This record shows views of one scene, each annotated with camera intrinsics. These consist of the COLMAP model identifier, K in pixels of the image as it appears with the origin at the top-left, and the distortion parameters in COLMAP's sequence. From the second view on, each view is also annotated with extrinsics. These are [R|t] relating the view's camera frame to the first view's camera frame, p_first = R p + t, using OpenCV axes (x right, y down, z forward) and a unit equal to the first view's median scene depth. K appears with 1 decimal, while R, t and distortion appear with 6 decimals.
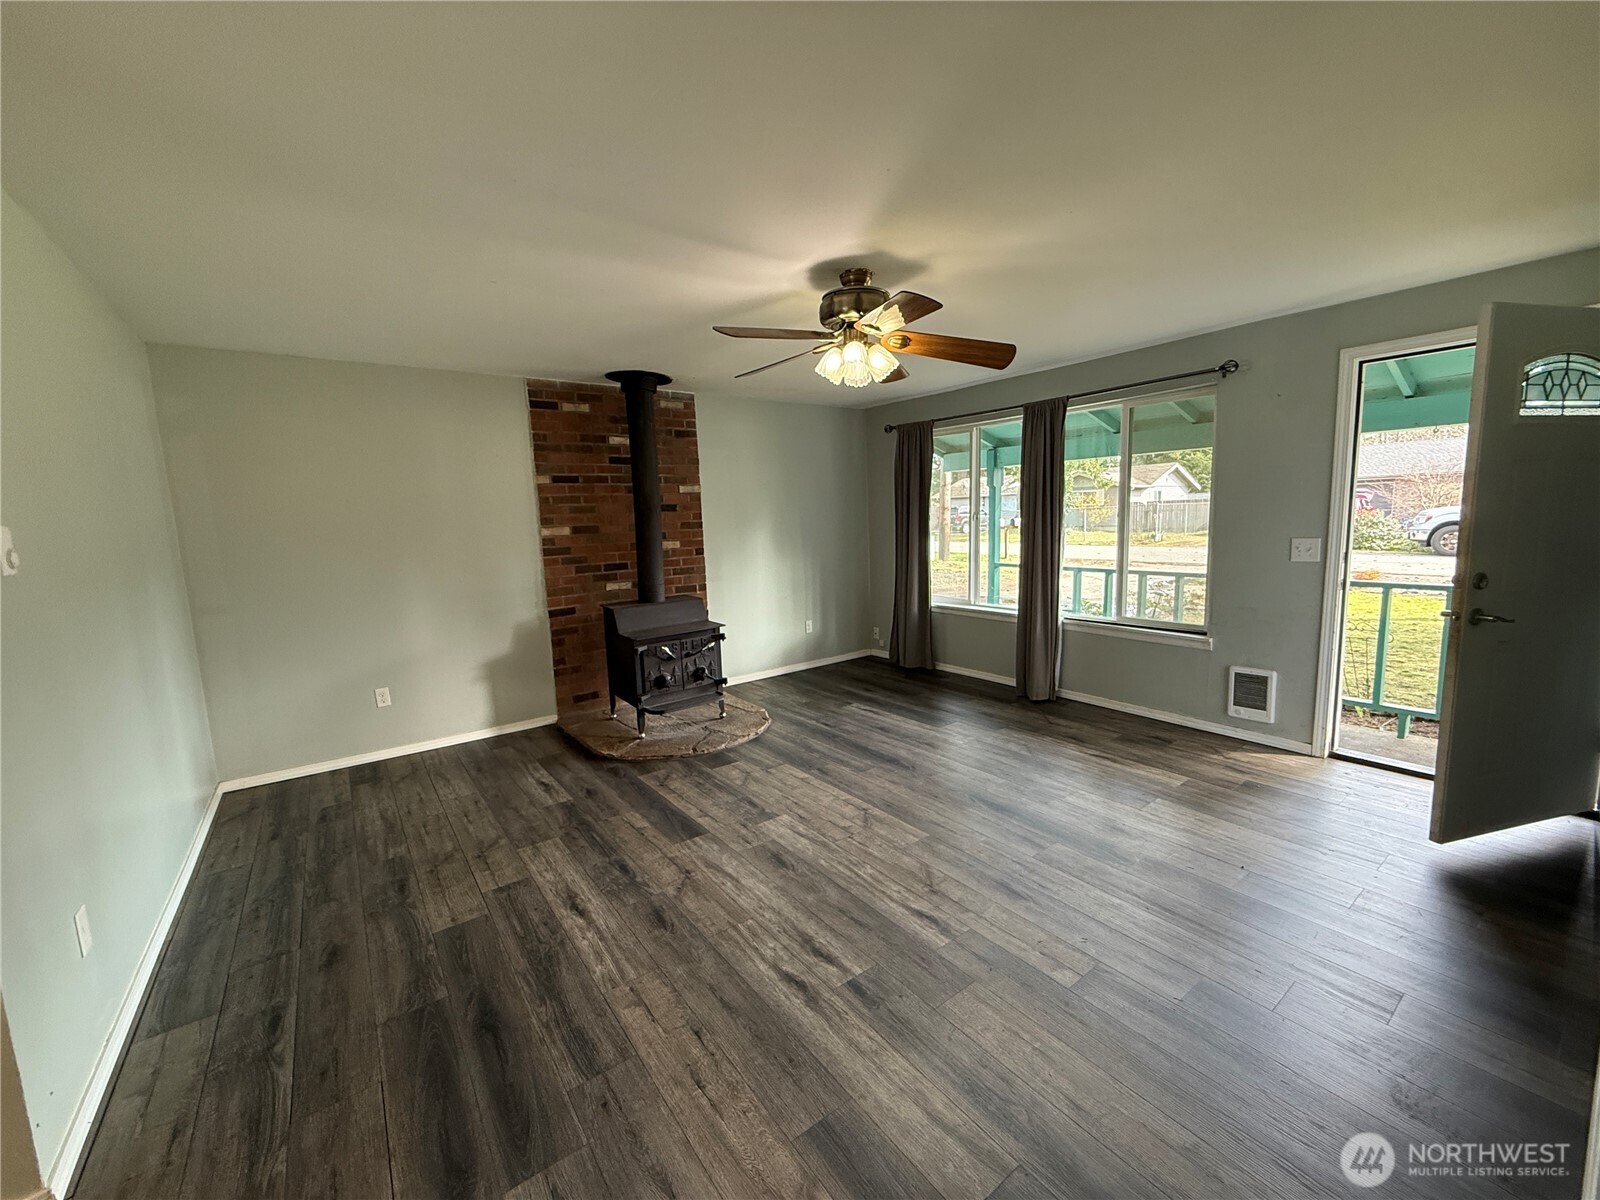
lens RADIAL K [[639.1, 0, 794.5], [0, 639.1, 599.3], [0, 0, 1]] dist [-0.000228, 0.000503]
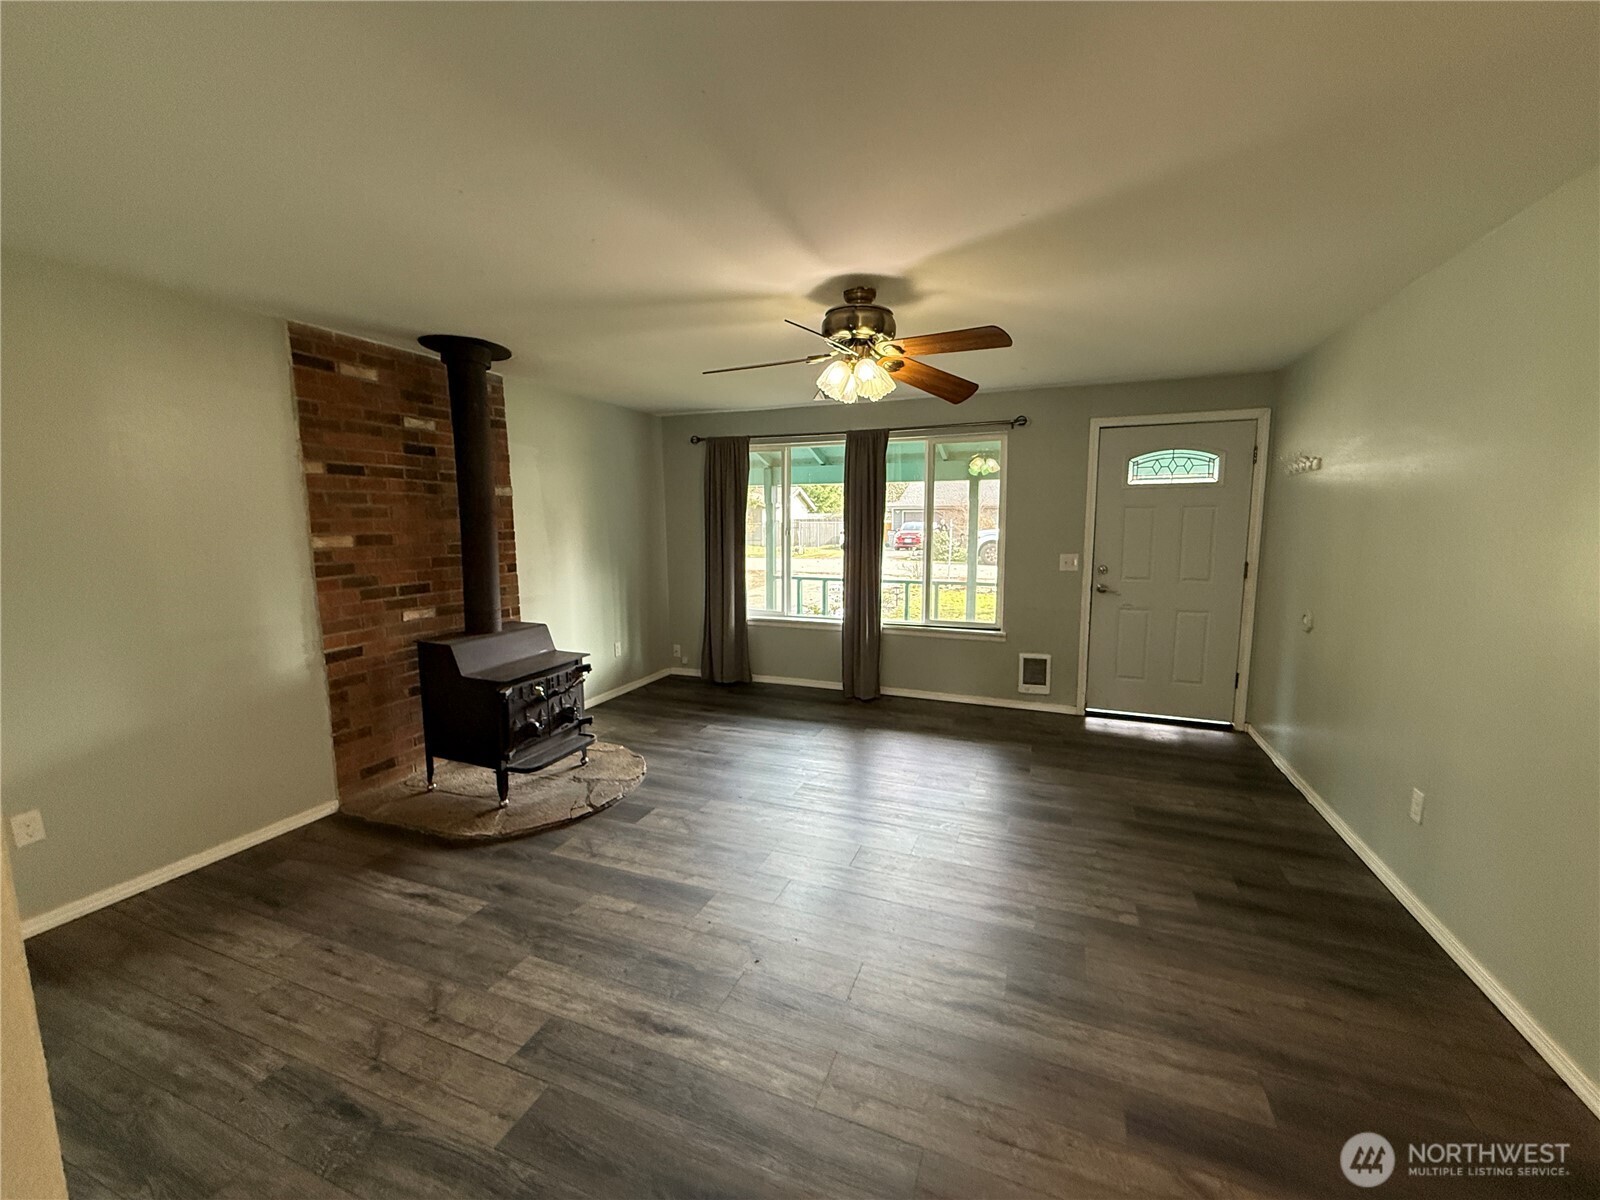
lens RADIAL K [[639.1, 0, 796.1], [0, 639.1, 599.4], [0, 0, 1]] dist [-0.000228, 0.000503]
pose [[0.848010, -0.035681, 0.528778, -0.319274], [0.045083, 0.998971, -0.004891, -0.015719], [-0.528060, 0.027987, 0.848746, 0.127590]]
